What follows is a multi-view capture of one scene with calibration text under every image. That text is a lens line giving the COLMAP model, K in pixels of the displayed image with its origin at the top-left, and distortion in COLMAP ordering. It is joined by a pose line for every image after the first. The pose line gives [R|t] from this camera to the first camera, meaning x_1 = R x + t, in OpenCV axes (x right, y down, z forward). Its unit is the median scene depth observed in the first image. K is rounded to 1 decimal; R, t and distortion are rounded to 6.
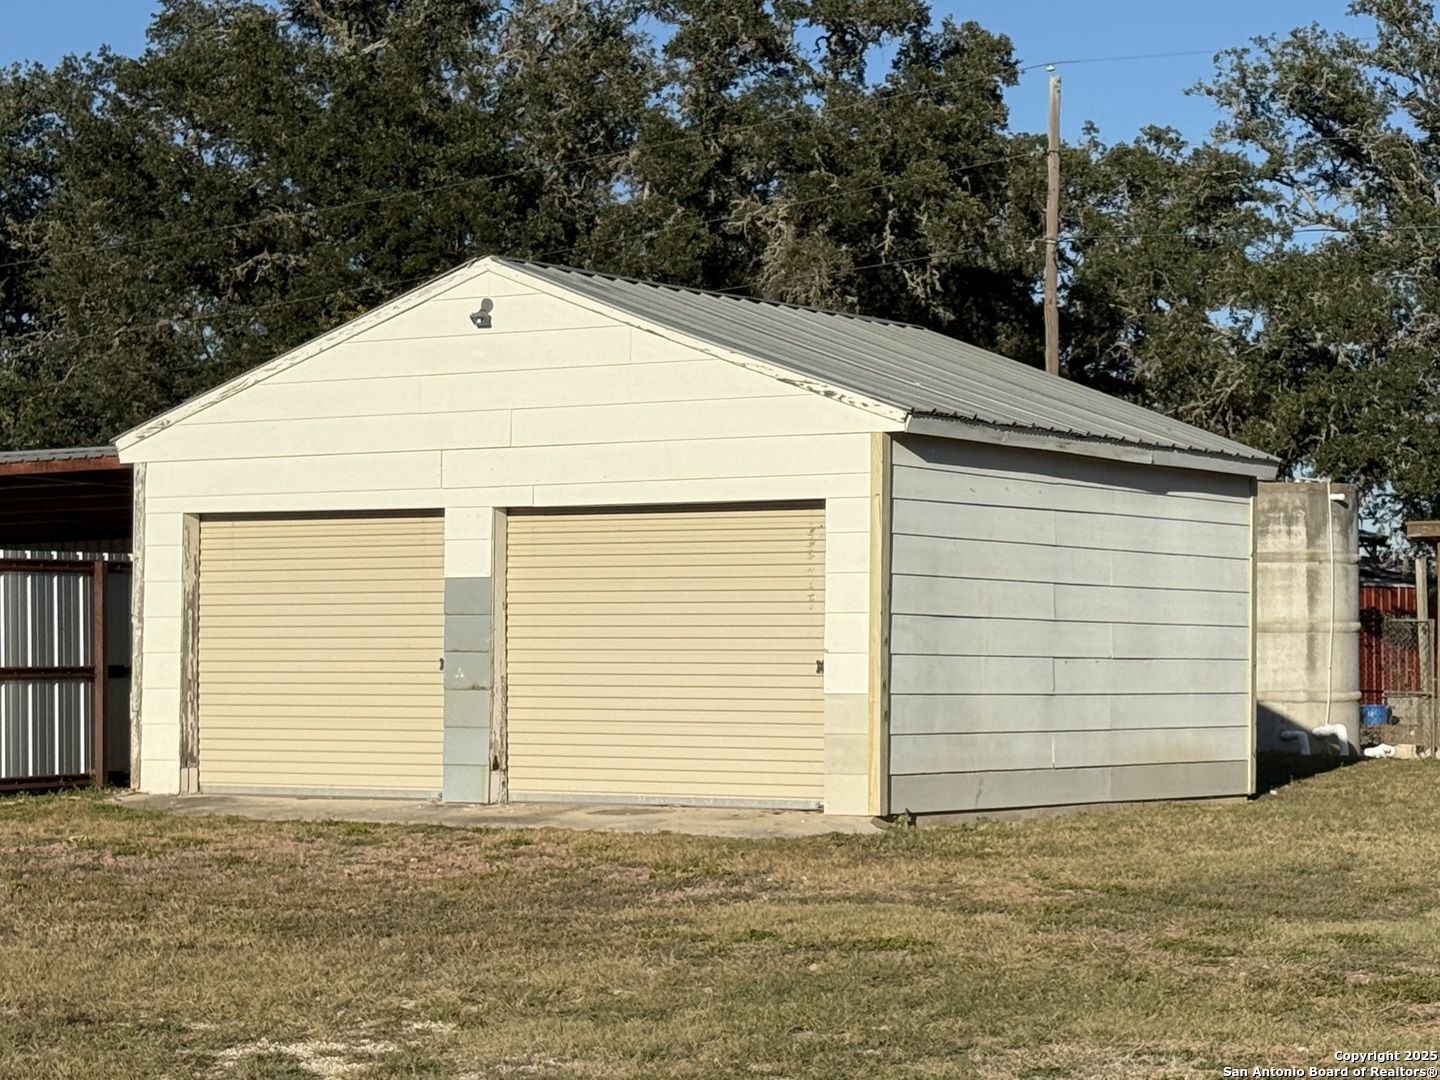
lens RADIAL K [[3640.0, 0, 719.8], [0, 3640.0, 540.8], [0, 0, 1]] dist [0.077391, 0.000000]
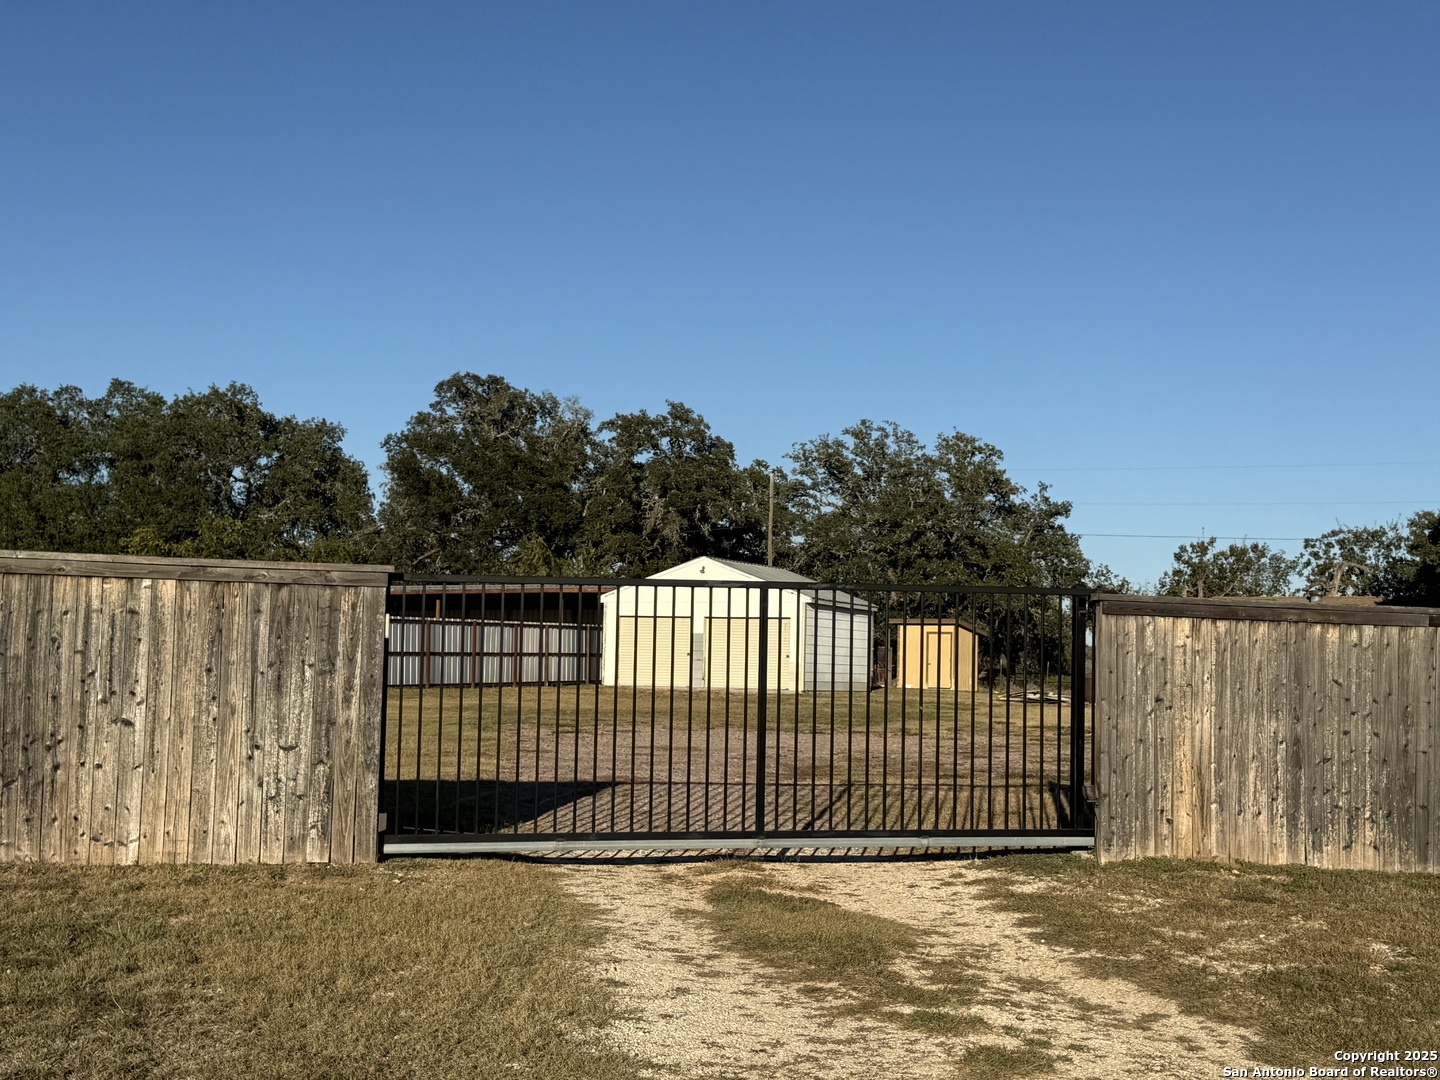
lens RADIAL K [[1905.9, 0, 719.8], [0, 1905.9, 539.2], [0, 0, 1]] dist [0.117106, 0.000000]
pose [[0.987468, 0.026684, 0.155545, -0.150470], [-0.021662, 0.999191, -0.033889, -0.009466], [-0.156323, 0.030095, 0.987247, -0.448994]]
